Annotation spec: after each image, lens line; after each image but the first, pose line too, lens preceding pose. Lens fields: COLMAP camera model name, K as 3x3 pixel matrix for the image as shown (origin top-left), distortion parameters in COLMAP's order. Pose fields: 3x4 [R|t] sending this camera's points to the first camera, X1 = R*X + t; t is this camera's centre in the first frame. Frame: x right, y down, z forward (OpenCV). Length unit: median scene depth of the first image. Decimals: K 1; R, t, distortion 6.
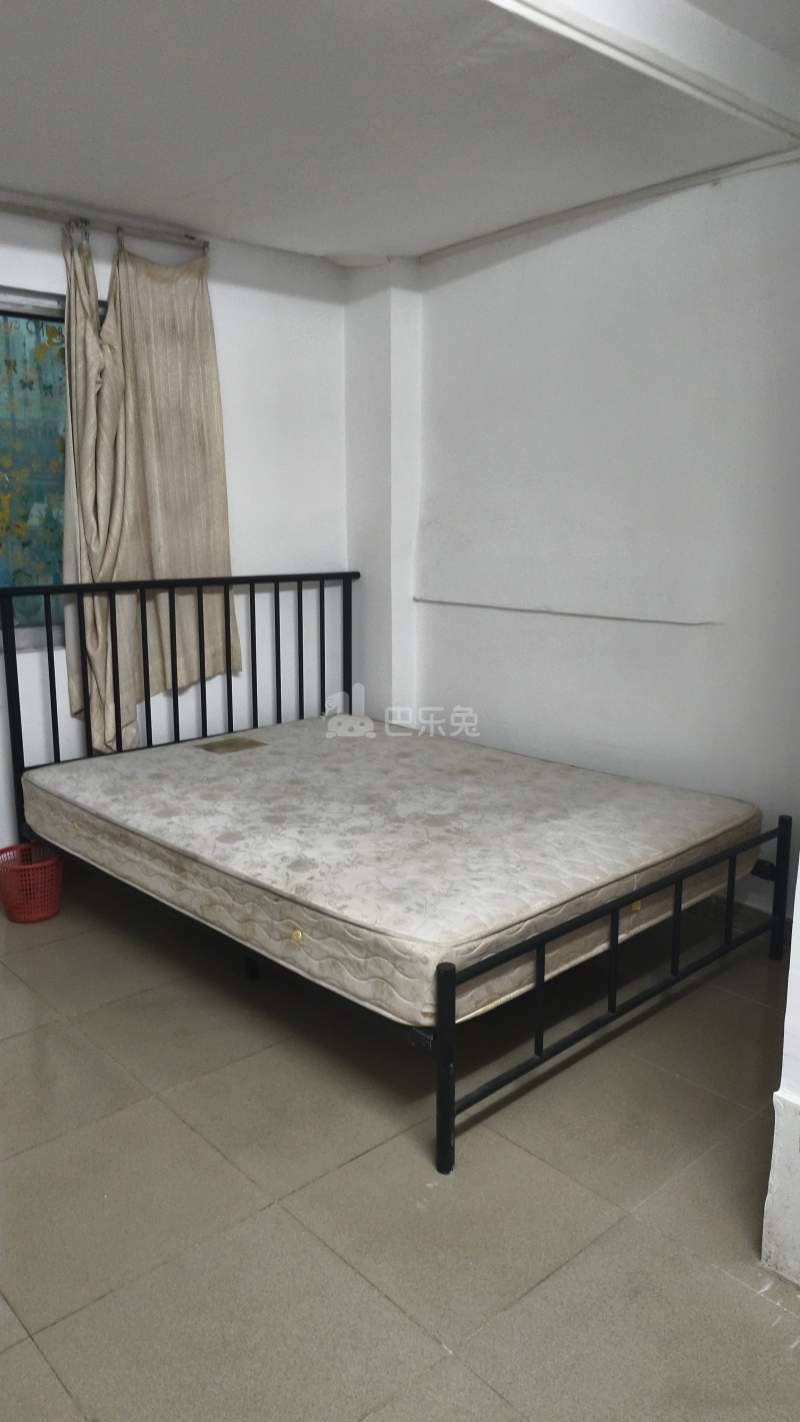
lens RADIAL K [[996.6, 0, 405.3], [0, 996.6, 710.6], [0, 0, 1]] dist [0.026808, -0.028078]
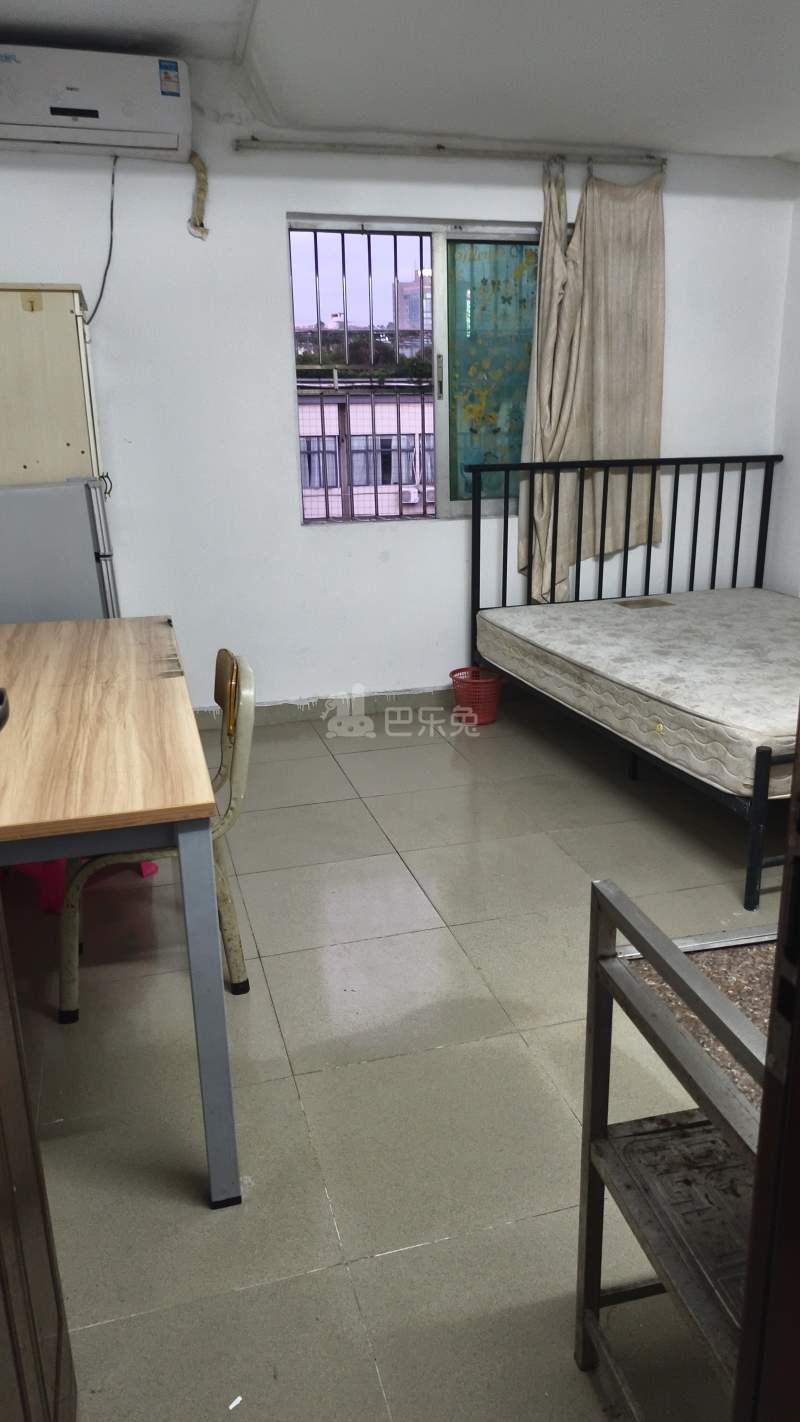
lens RADIAL K [[996.6, 0, 398.0], [0, 996.6, 717.3], [0, 0, 1]] dist [0.026808, -0.028078]
pose [[0.893616, 0.112691, -0.434454, 0.104892], [-0.071200, 0.991302, 0.110679, 0.064226], [0.443148, -0.067972, 0.893868, -0.217018]]
